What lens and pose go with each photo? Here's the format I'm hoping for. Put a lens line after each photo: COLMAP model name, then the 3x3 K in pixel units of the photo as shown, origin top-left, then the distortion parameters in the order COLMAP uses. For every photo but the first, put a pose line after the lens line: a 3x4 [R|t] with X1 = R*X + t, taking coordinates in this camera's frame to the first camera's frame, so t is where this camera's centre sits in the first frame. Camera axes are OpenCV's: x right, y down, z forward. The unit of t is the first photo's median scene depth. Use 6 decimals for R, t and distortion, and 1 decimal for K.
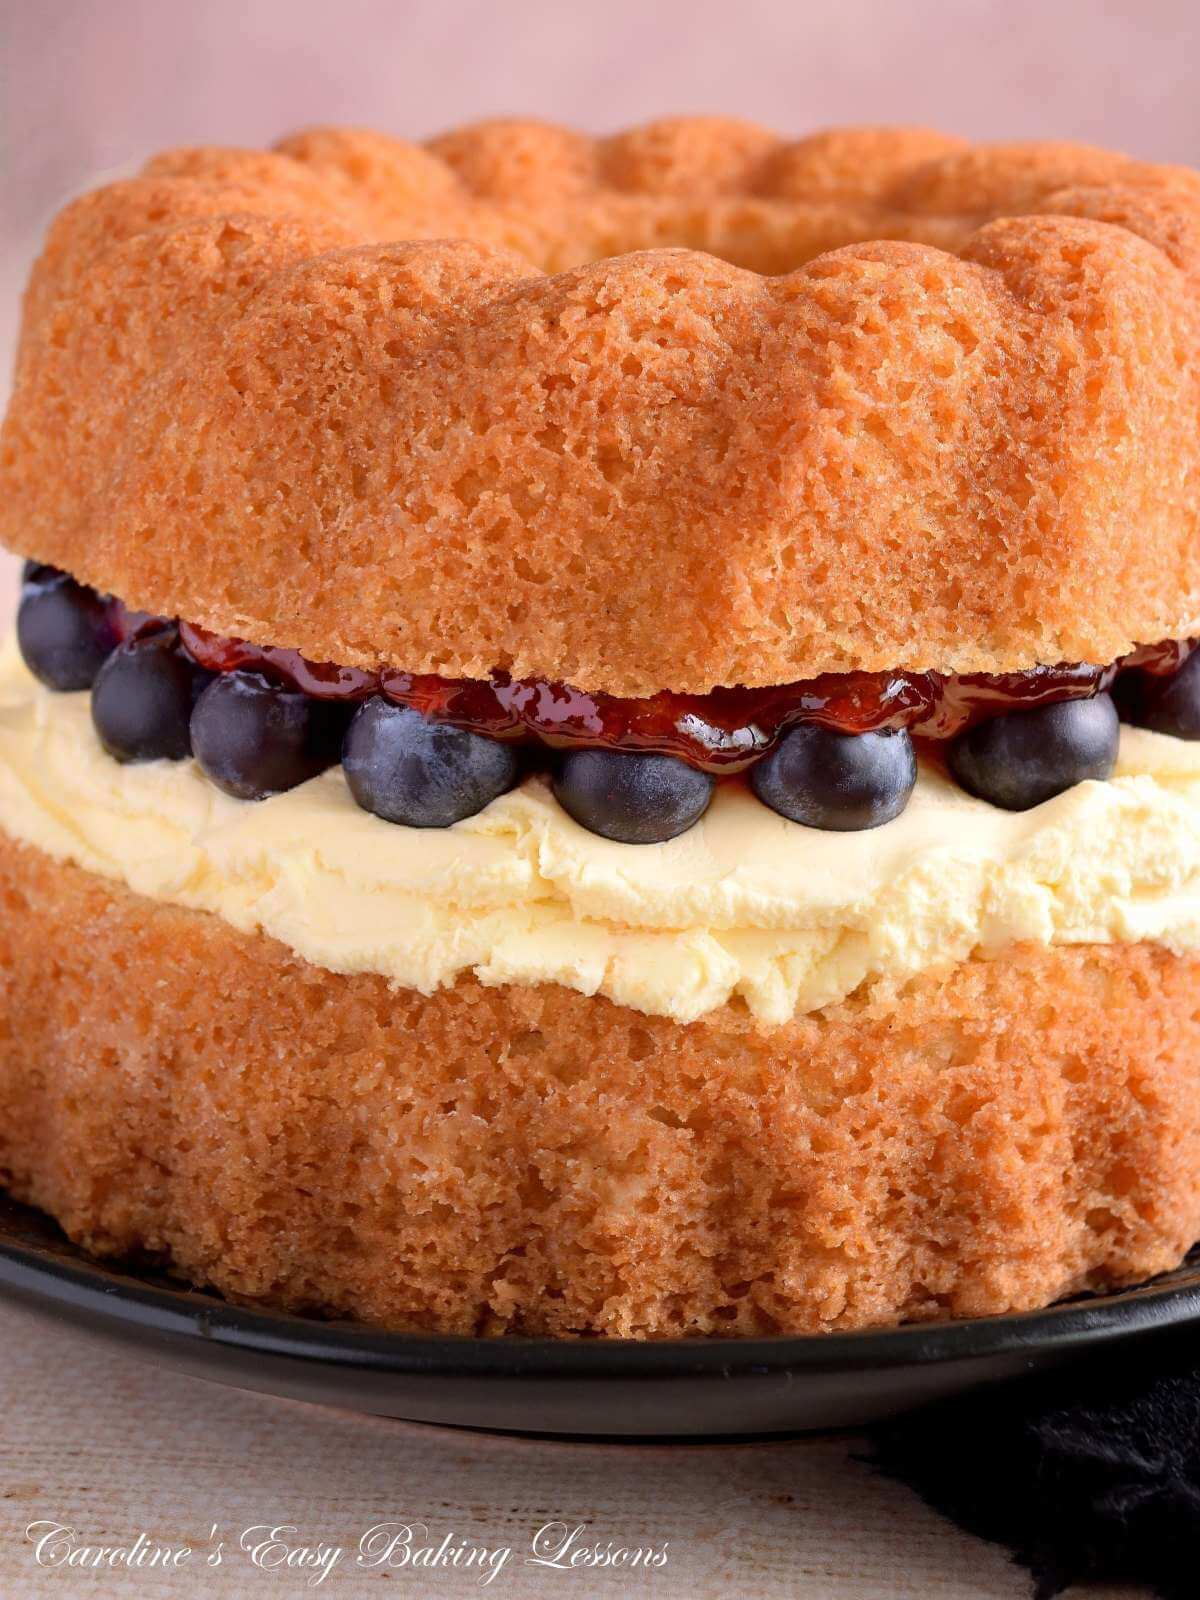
lens RADIAL K [[3398.4, 0, 624.8], [0, 3398.4, 770.1], [0, 0, 1]] dist [-0.023449, 0.005162]
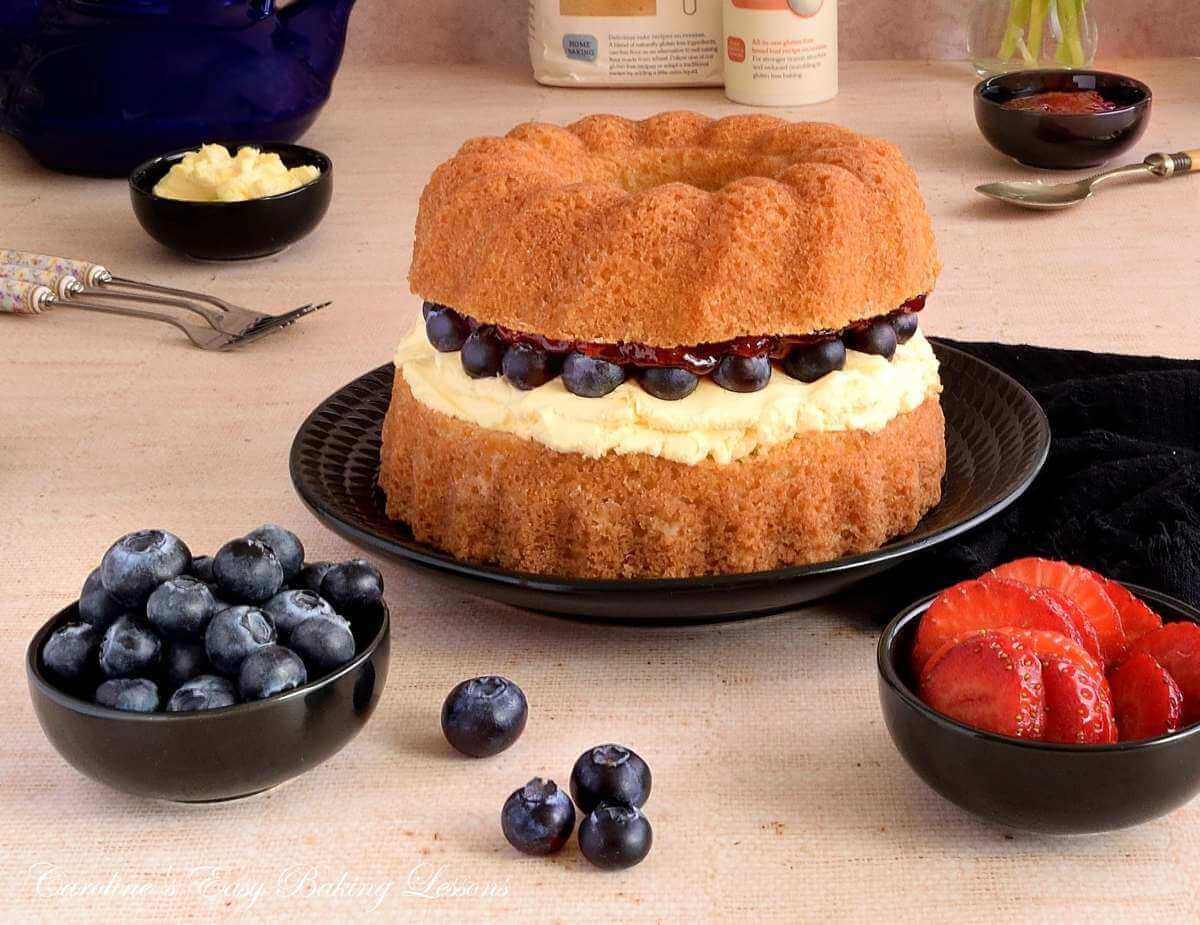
lens RADIAL K [[1749.0, 0, 754.2], [0, 1749.0, 287.0], [0, 0, 1]] dist [0.003922, 0.051271]
pose [[0.996703, -0.035072, 0.073166, -0.029365], [0.038372, 0.998285, -0.044203, -0.005165], [-0.071490, 0.046865, 0.996340, -0.409694]]
